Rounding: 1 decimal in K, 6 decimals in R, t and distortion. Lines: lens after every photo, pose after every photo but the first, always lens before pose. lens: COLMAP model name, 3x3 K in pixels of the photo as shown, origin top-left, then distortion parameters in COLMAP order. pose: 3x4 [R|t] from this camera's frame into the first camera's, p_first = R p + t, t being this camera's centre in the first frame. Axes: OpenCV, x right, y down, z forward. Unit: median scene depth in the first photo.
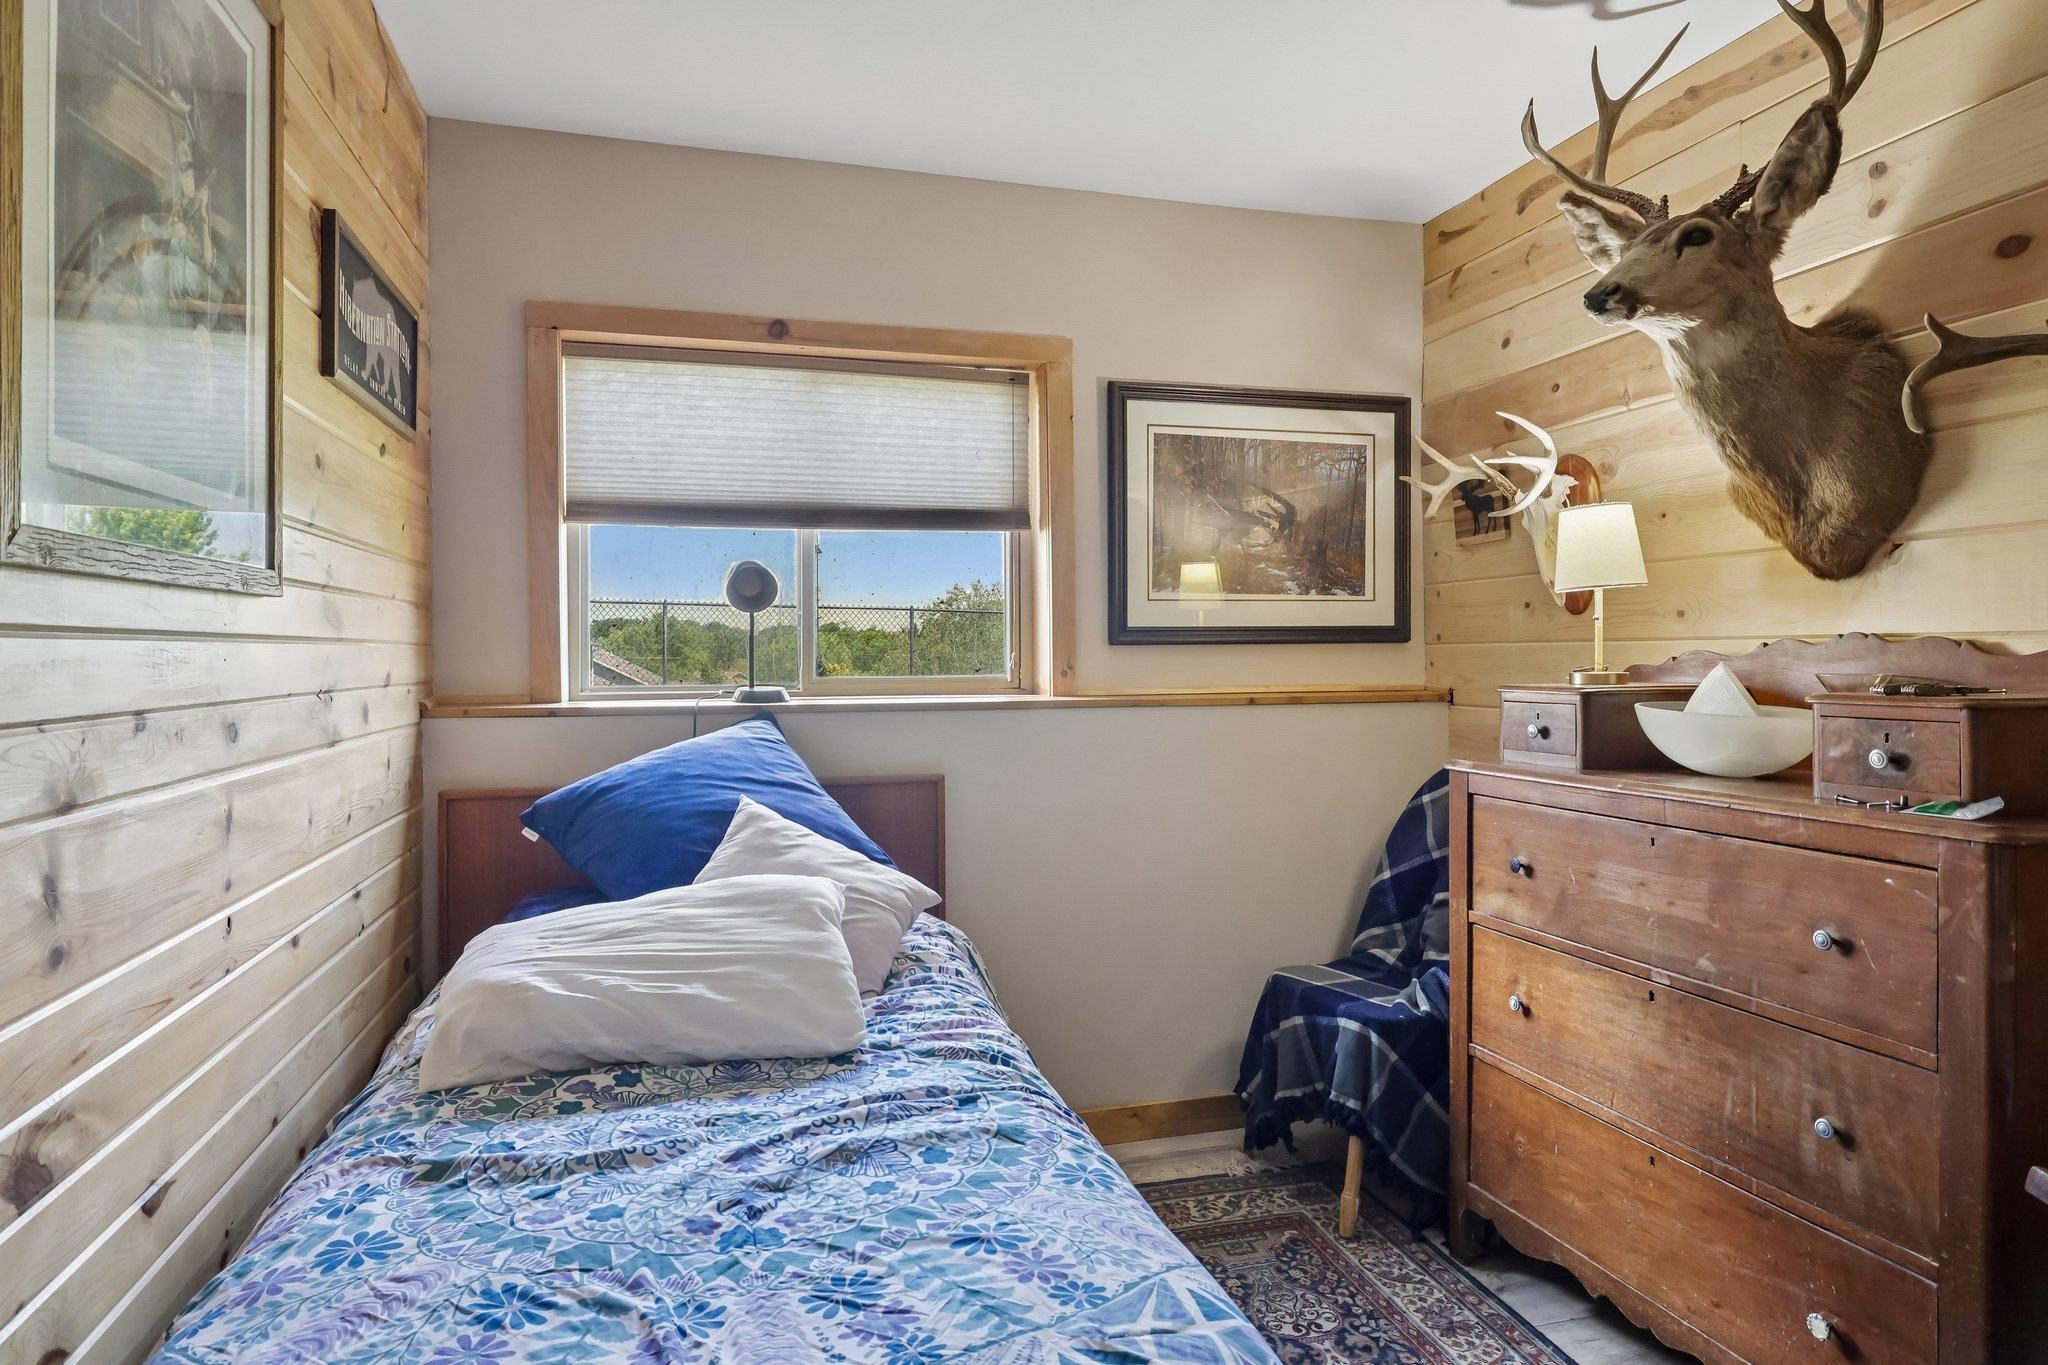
lens RADIAL K [[1145.7, 0, 1018.1], [0, 1145.7, 669.4], [0, 0, 1]] dist [-0.000888, 0.000445]
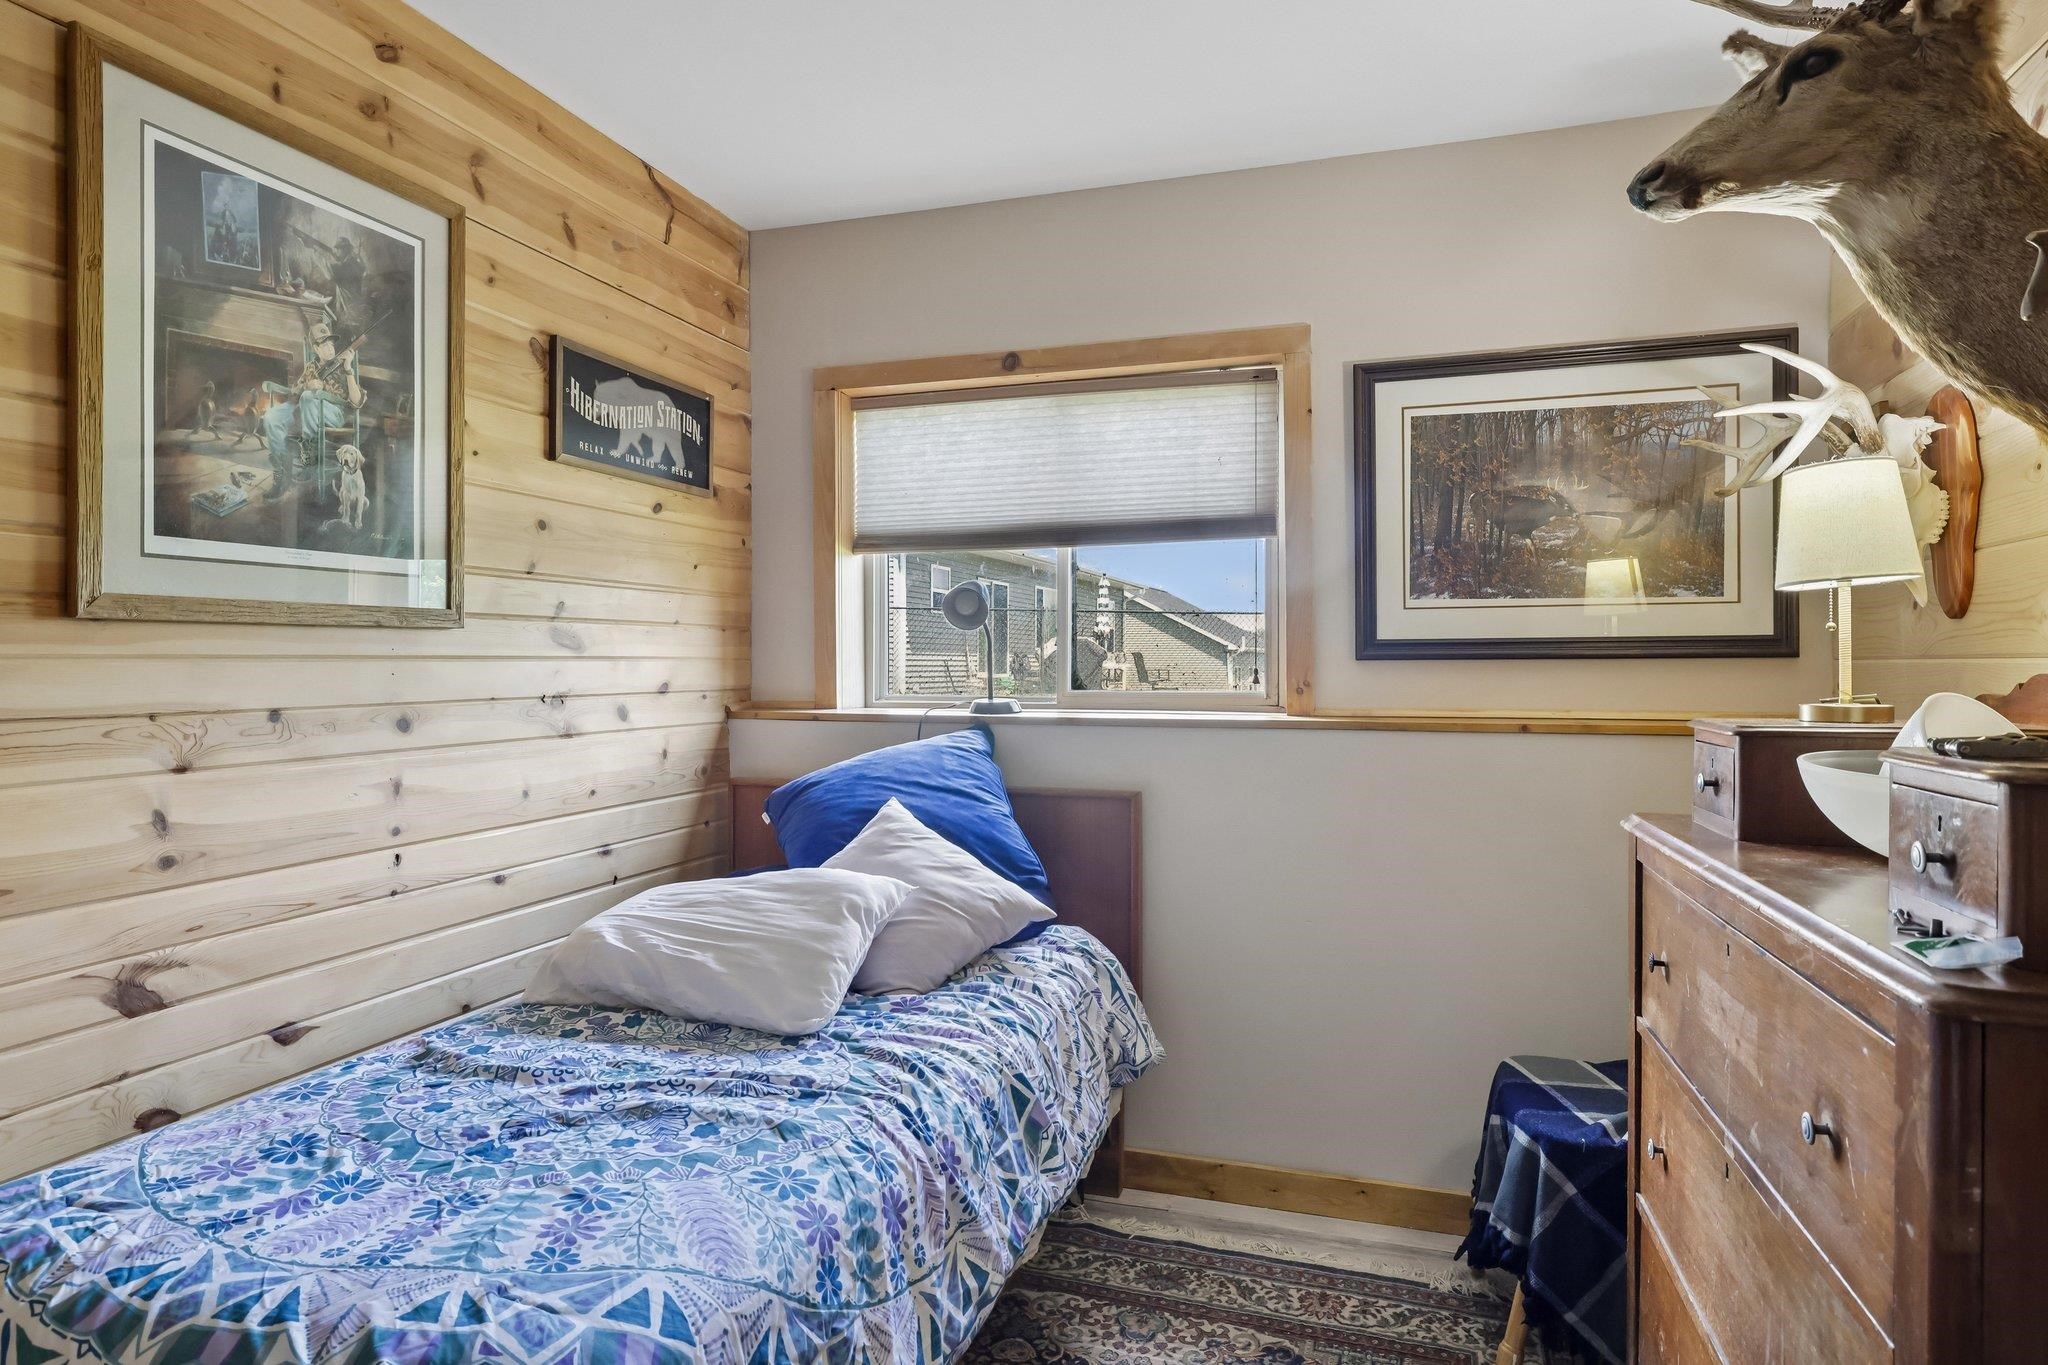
lens RADIAL K [[1145.7, 0, 1016.6], [0, 1145.7, 675.4], [0, 0, 1]] dist [-0.000888, 0.000445]
pose [[0.835899, 0.009999, -0.548793, 0.500058], [-0.010709, 0.999941, 0.001907, -0.011825], [0.548779, 0.004283, 0.835956, 0.155900]]
